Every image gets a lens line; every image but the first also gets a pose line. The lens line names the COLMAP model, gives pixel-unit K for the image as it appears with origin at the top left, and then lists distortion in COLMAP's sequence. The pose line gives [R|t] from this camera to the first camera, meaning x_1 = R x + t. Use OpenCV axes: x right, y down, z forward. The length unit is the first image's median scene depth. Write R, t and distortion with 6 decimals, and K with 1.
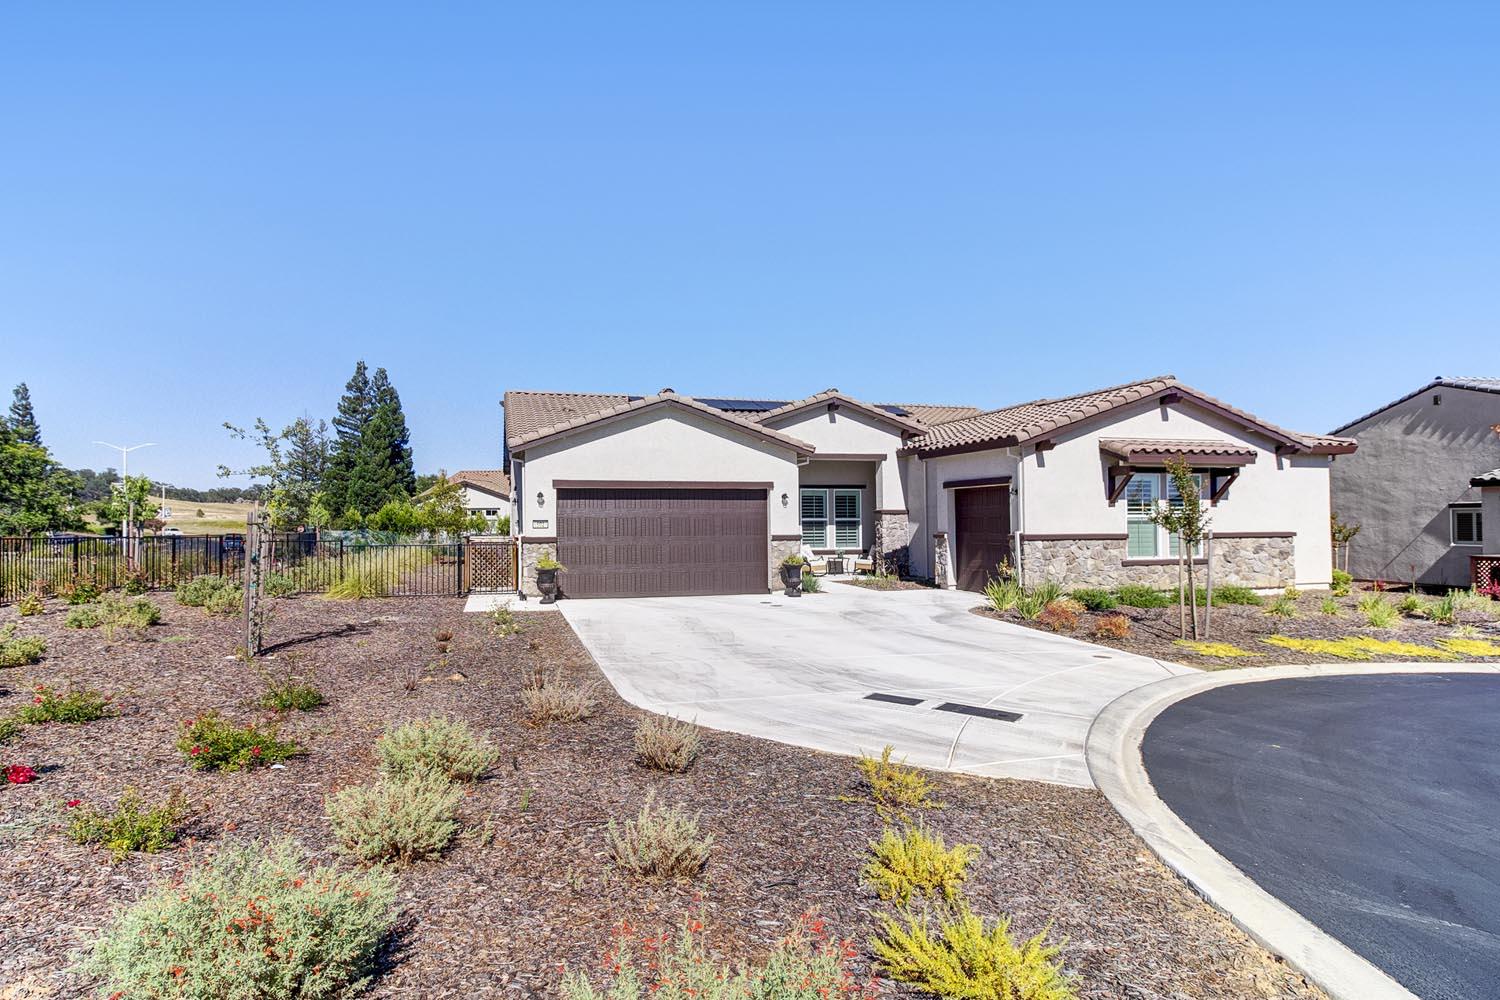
lens RADIAL K [[721.9, 0, 728.9], [0, 721.9, 513.6], [0, 0, 1]] dist [-0.012975, 0.001044]
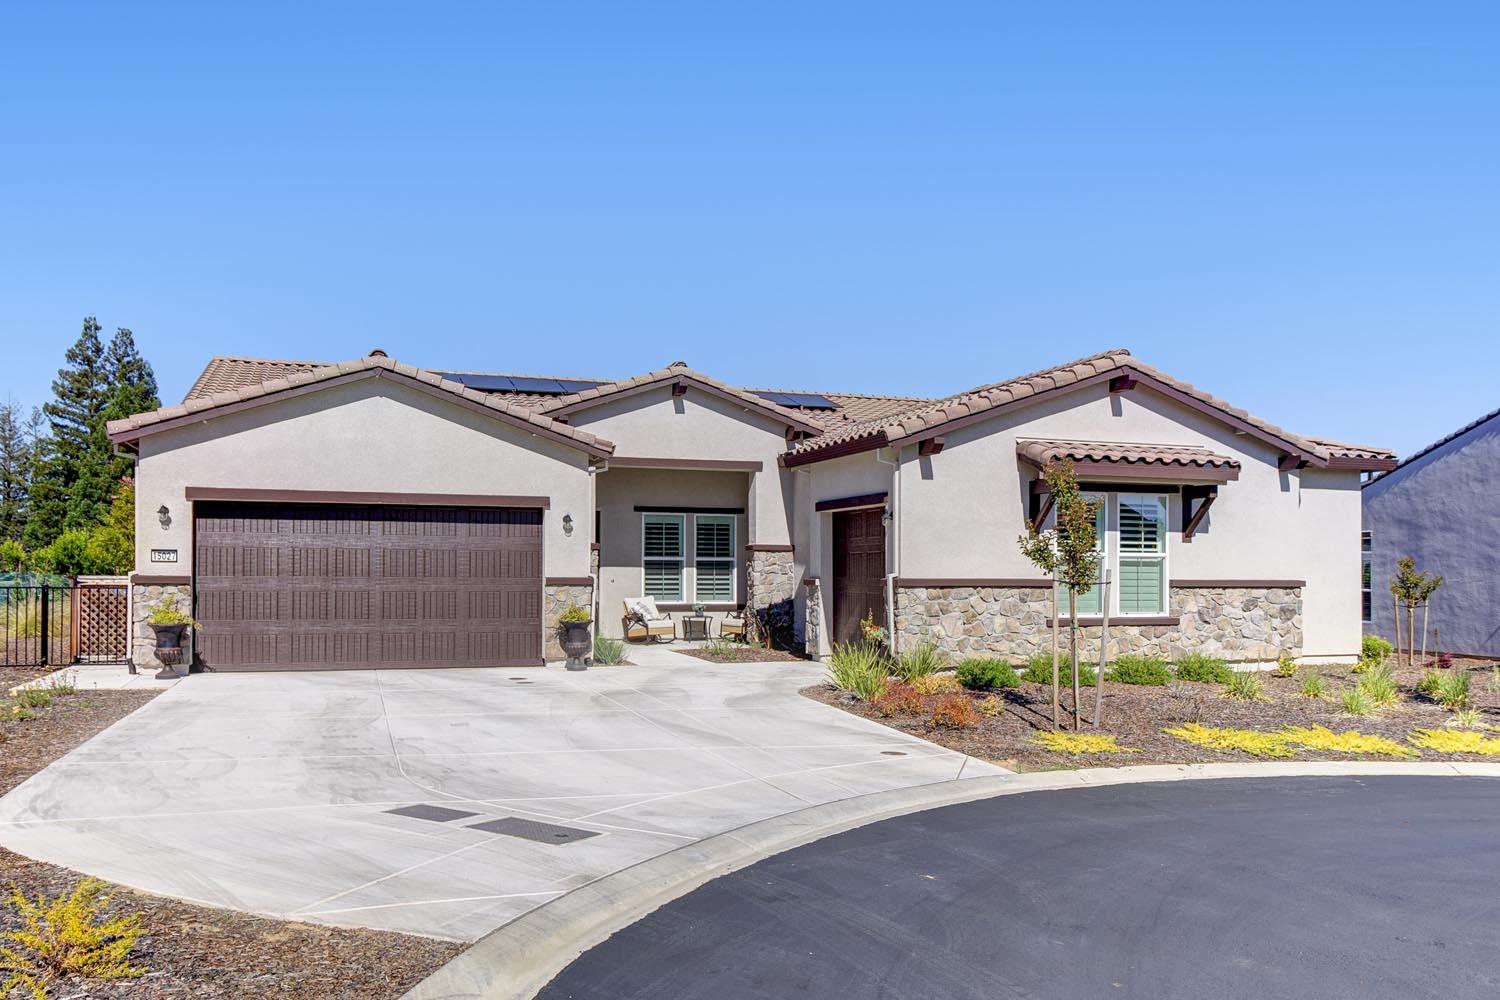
lens RADIAL K [[1068.6, 0, 763.9], [0, 1068.6, 566.6], [0, 0, 1]] dist [-0.027799, -0.001578]
pose [[0.996612, 0.010788, 0.081540, 0.180484], [-0.011267, 0.999922, 0.005410, 0.012260], [-0.081475, -0.006310, 0.996655, 0.013513]]
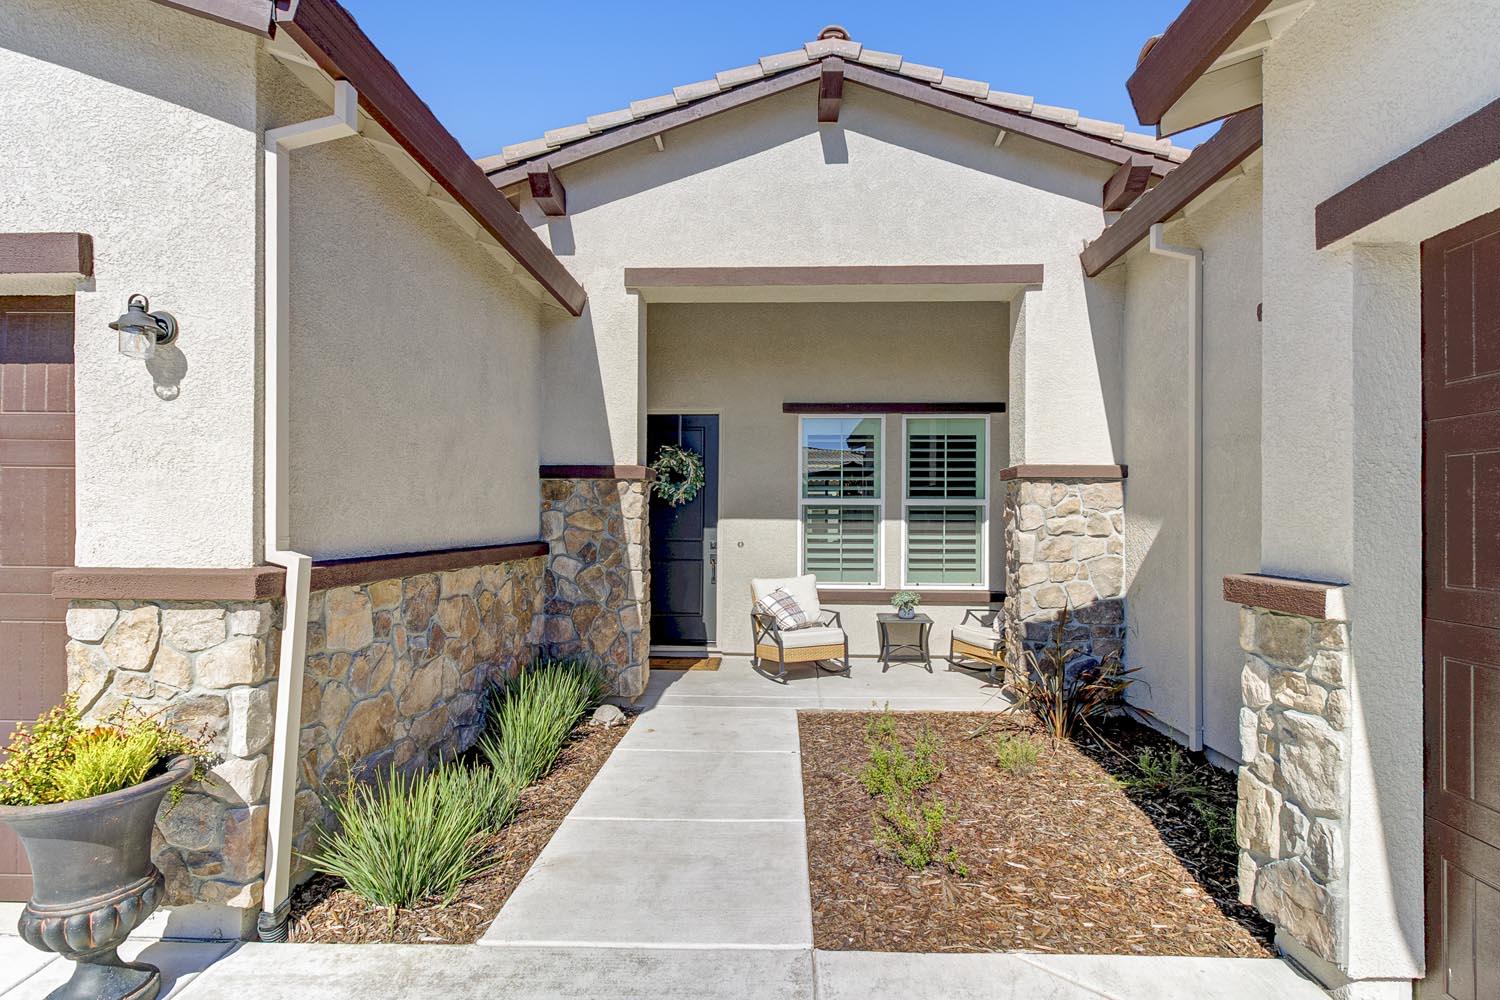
lens RADIAL K [[721.9, 0, 756.7], [0, 721.9, 524.6], [0, 0, 1]] dist [-0.012975, 0.001044]
pose [[0.954712, 0.014963, -0.297156, 0.253967], [-0.008280, 0.999684, 0.023734, 0.015020], [0.297417, -0.020198, 0.954534, 0.902094]]
